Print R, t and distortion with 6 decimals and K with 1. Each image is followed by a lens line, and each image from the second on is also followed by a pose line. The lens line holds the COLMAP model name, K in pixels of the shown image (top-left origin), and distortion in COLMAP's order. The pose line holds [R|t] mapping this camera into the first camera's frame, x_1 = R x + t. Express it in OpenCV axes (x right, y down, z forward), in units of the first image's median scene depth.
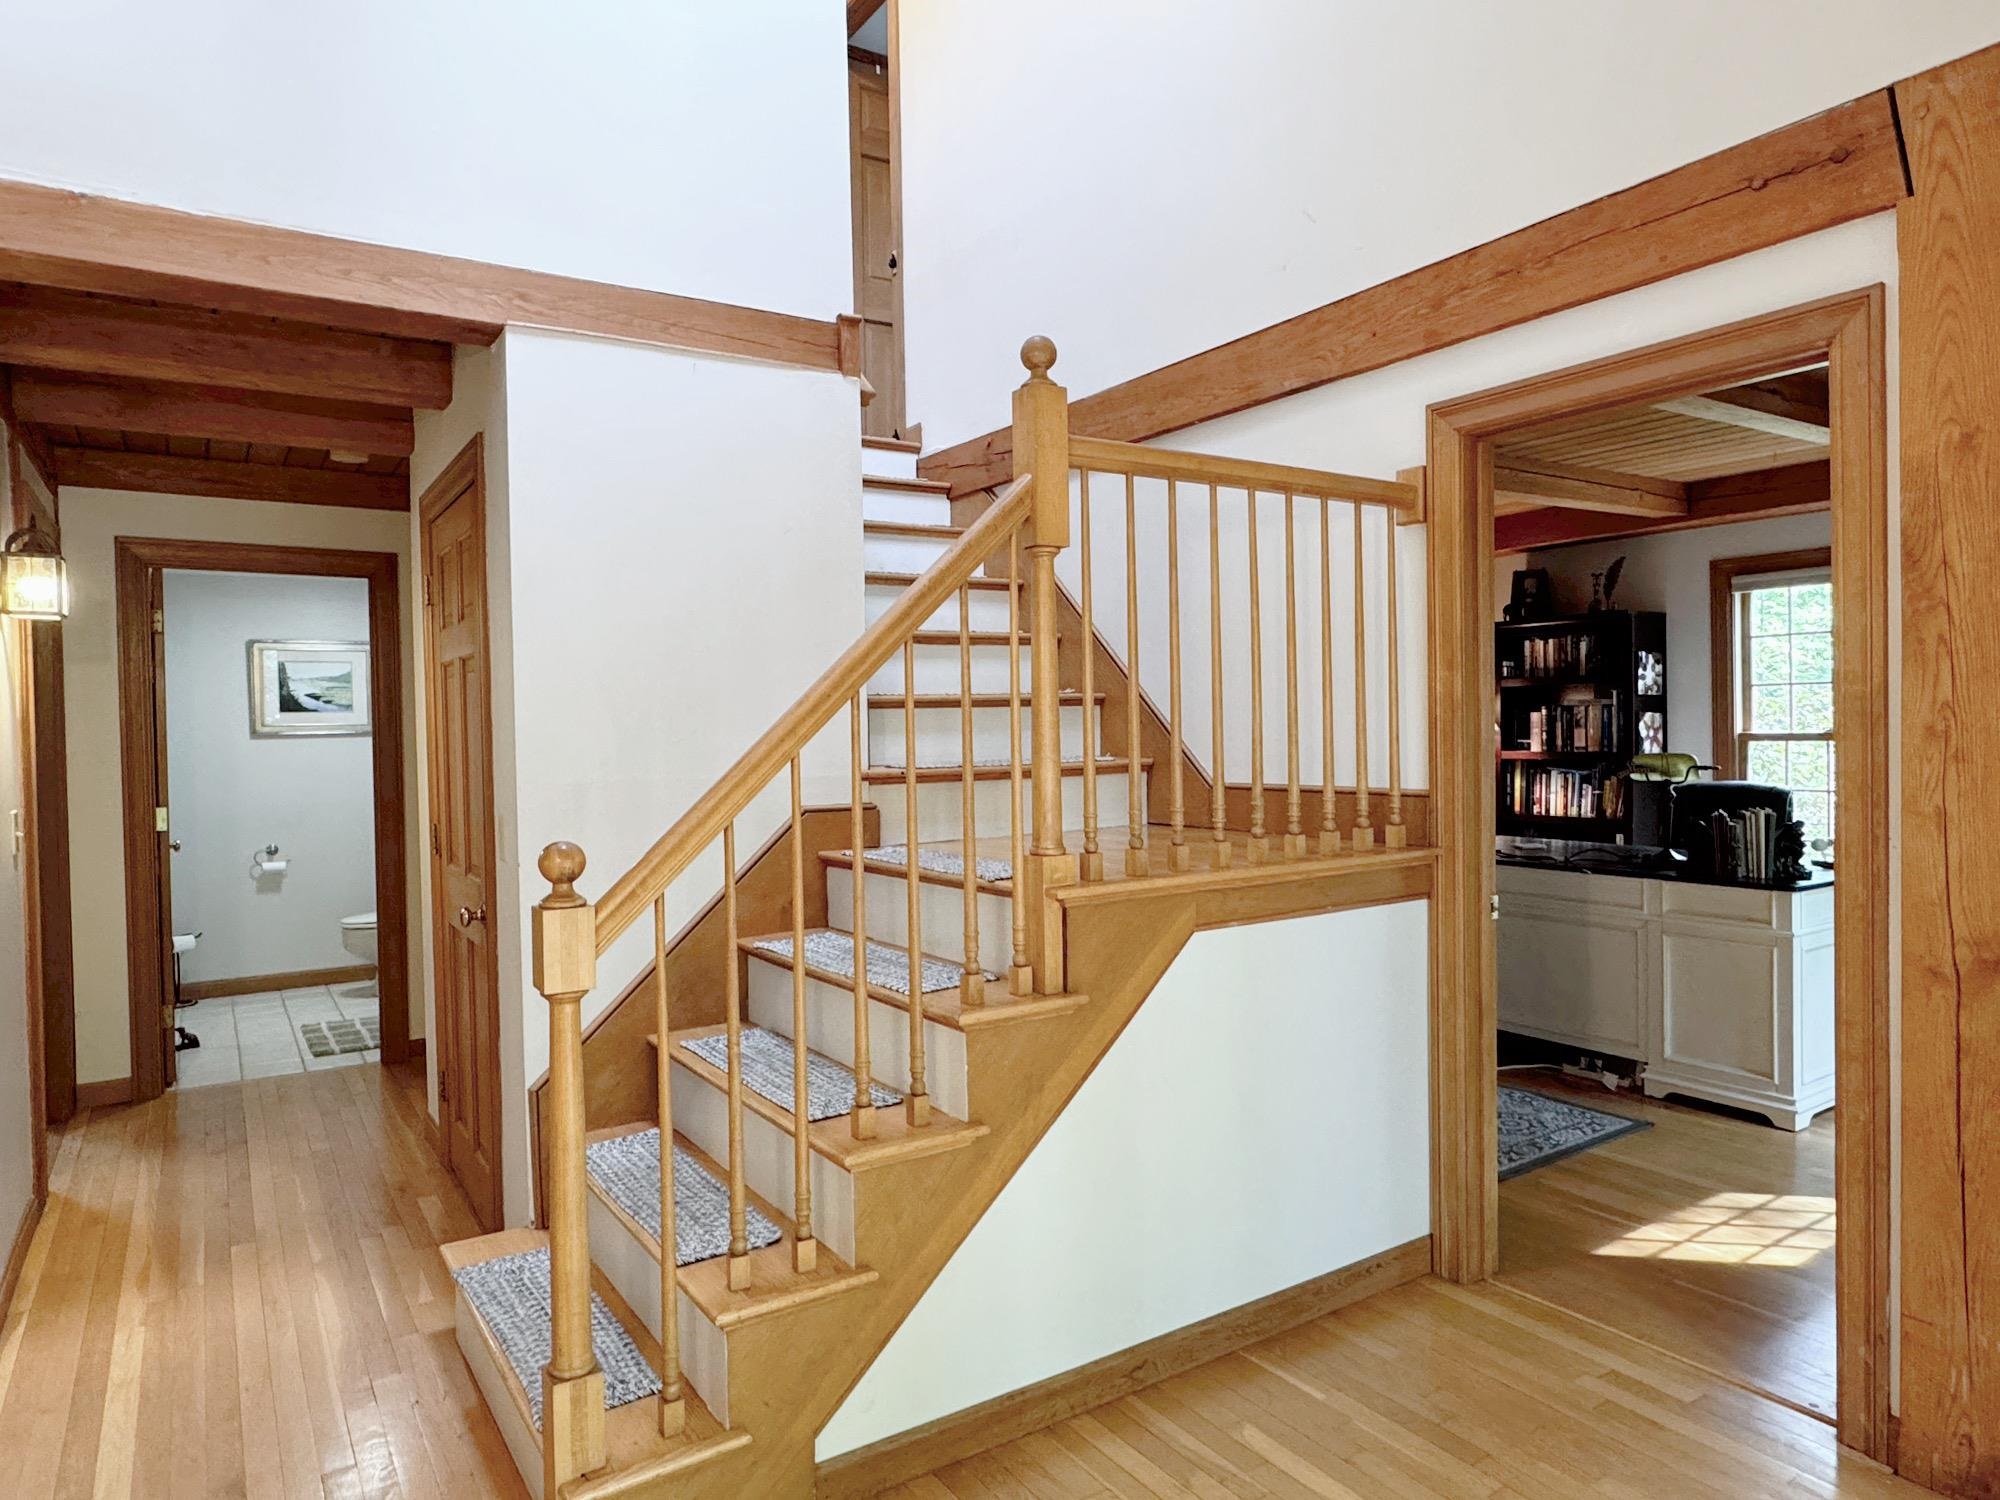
lens RADIAL K [[1244.3, 0, 1003.6], [0, 1244.3, 749.9], [0, 0, 1]] dist [-0.002884, 0.000112]
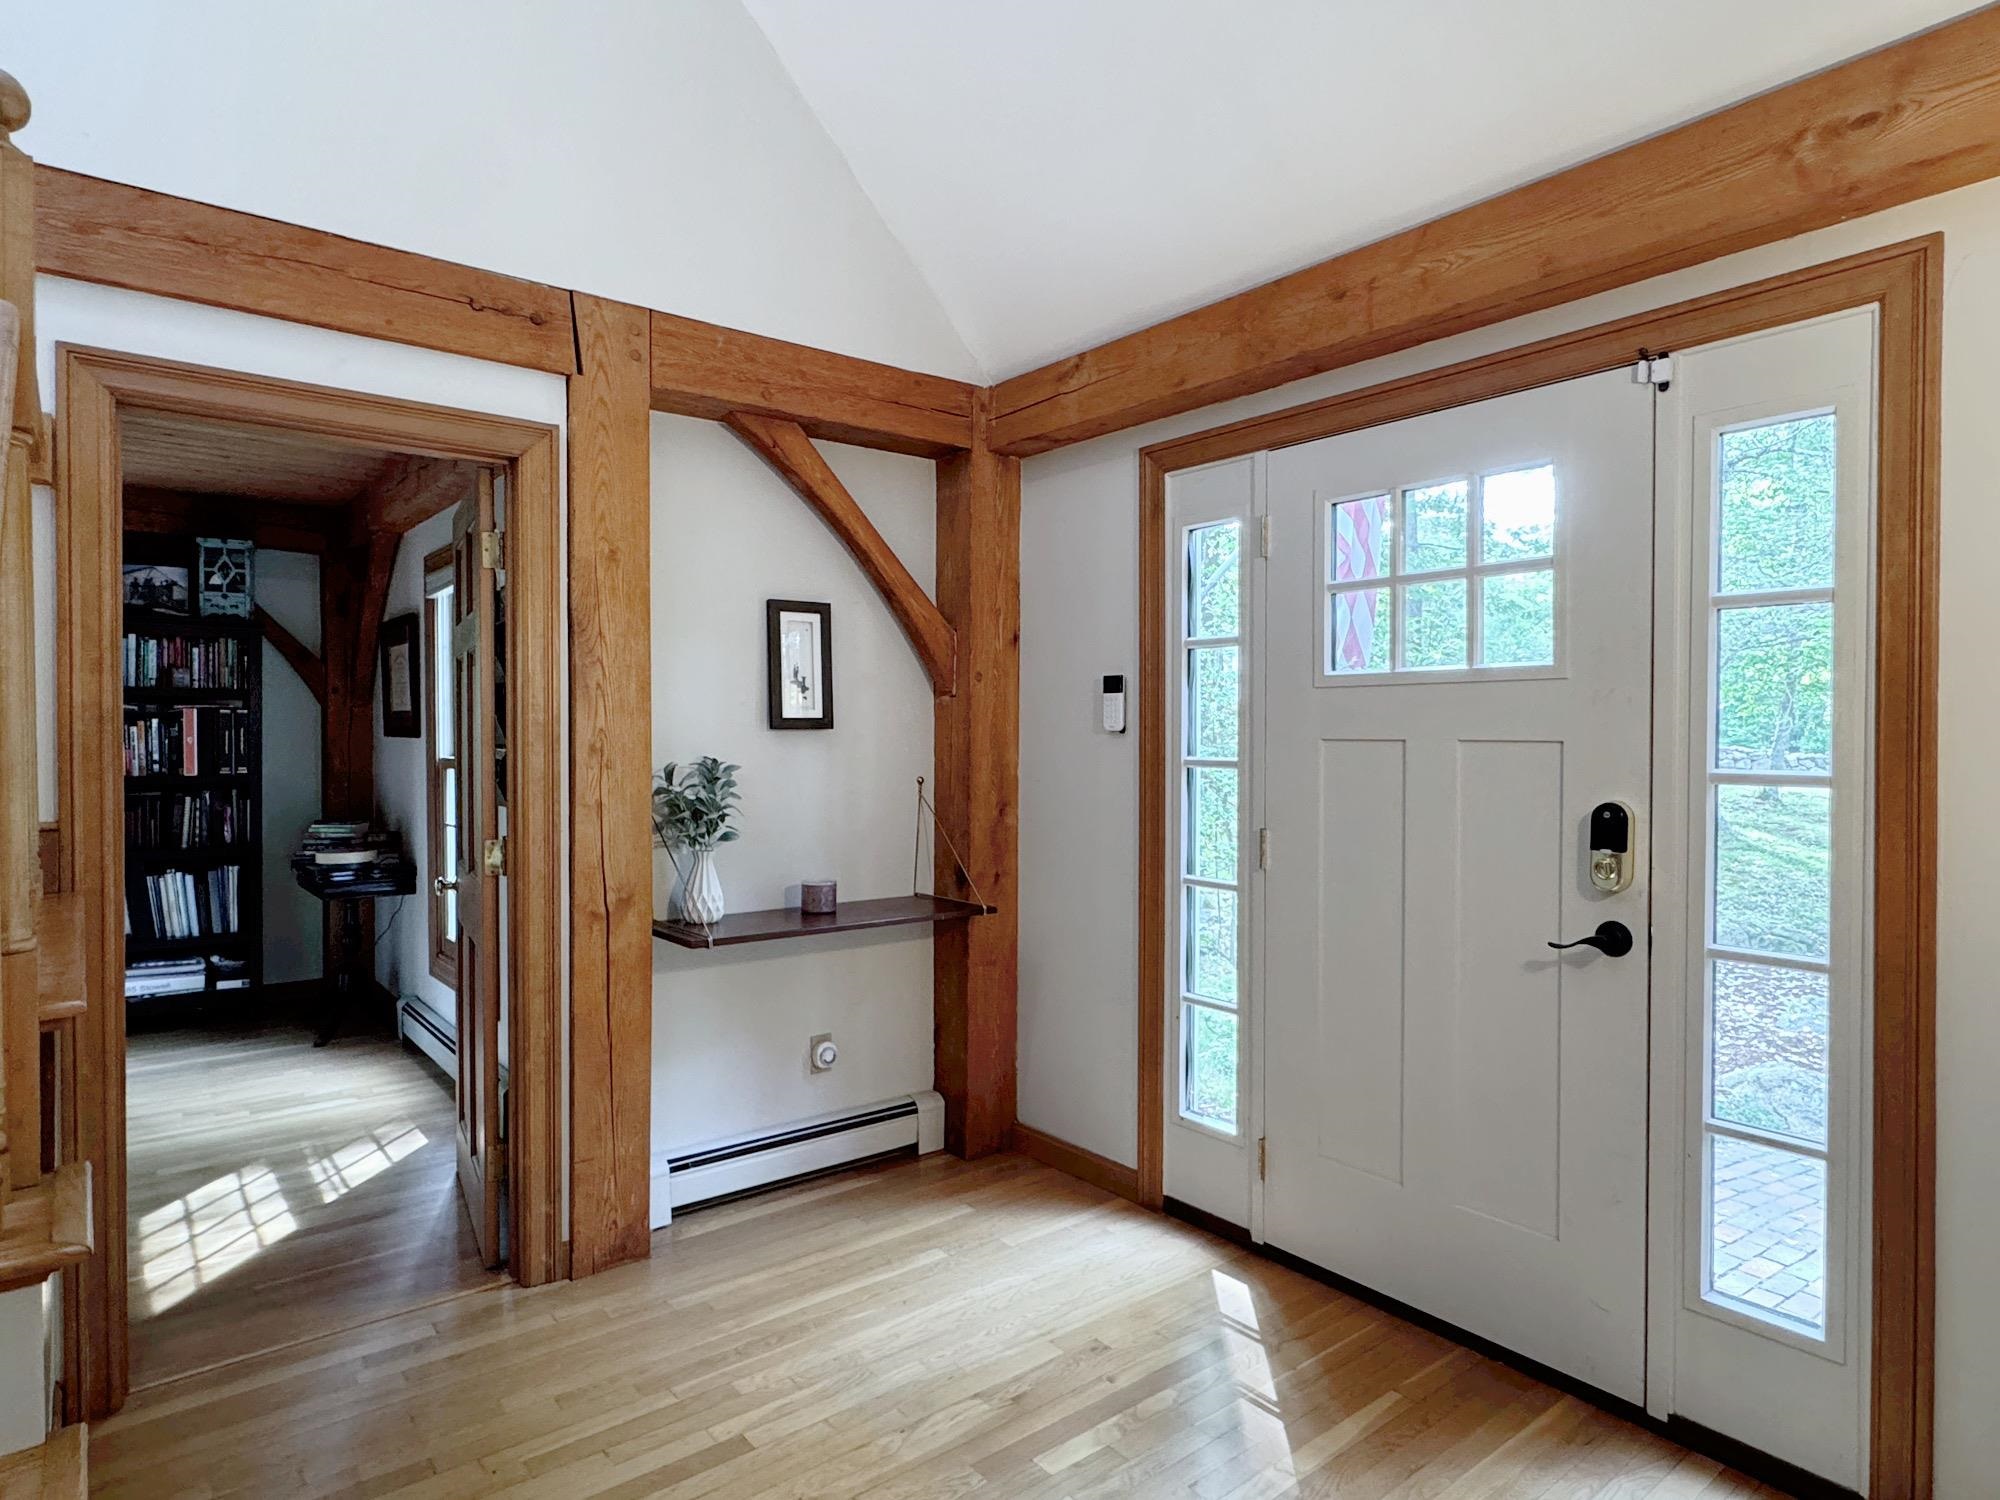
lens RADIAL K [[1128.2, 0, 1000.0], [0, 1128.2, 750.0], [0, 0, 1]] dist [-0.001884, 0.000003]
pose [[-0.104829, 0.001221, 0.994490, -0.579495], [0.017888, 0.999840, 0.000658, -0.005048], [-0.994329, 0.017858, -0.104834, 0.626365]]
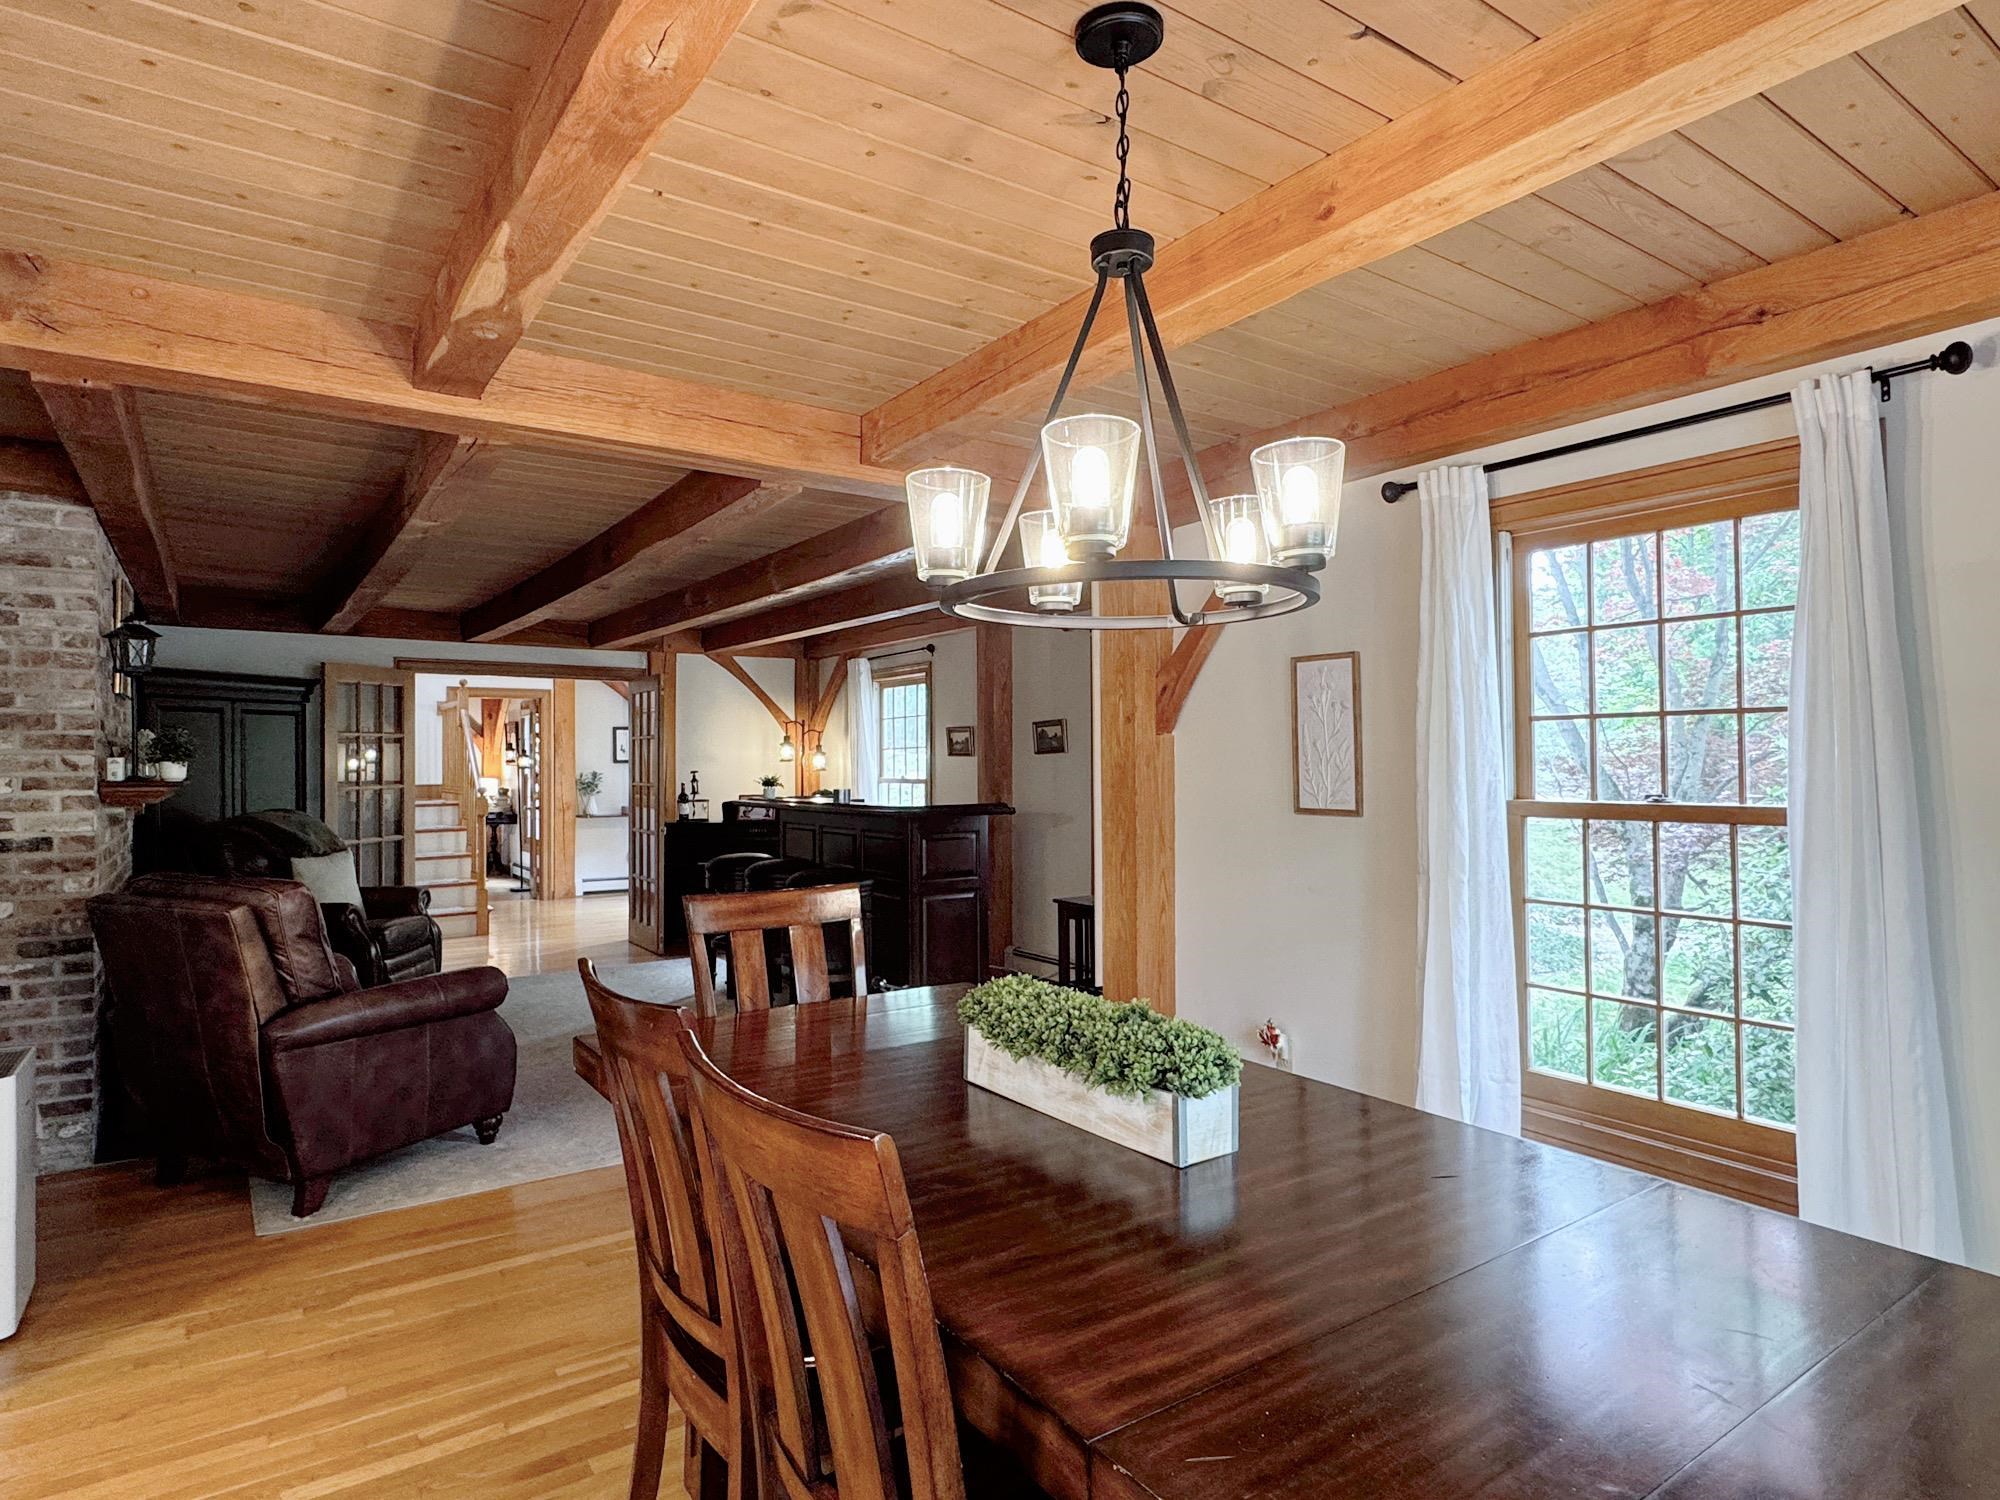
lens RADIAL K [[1126.4, 0, 991.2], [0, 1126.4, 745.2], [0, 0, 1]] dist [-0.013593, -0.000739]
pose [[-0.040286, 0.031669, 0.998686, -4.385524], [0.025326, 0.999209, -0.030664, 0.084826], [-0.998867, 0.024058, -0.041056, -0.777008]]
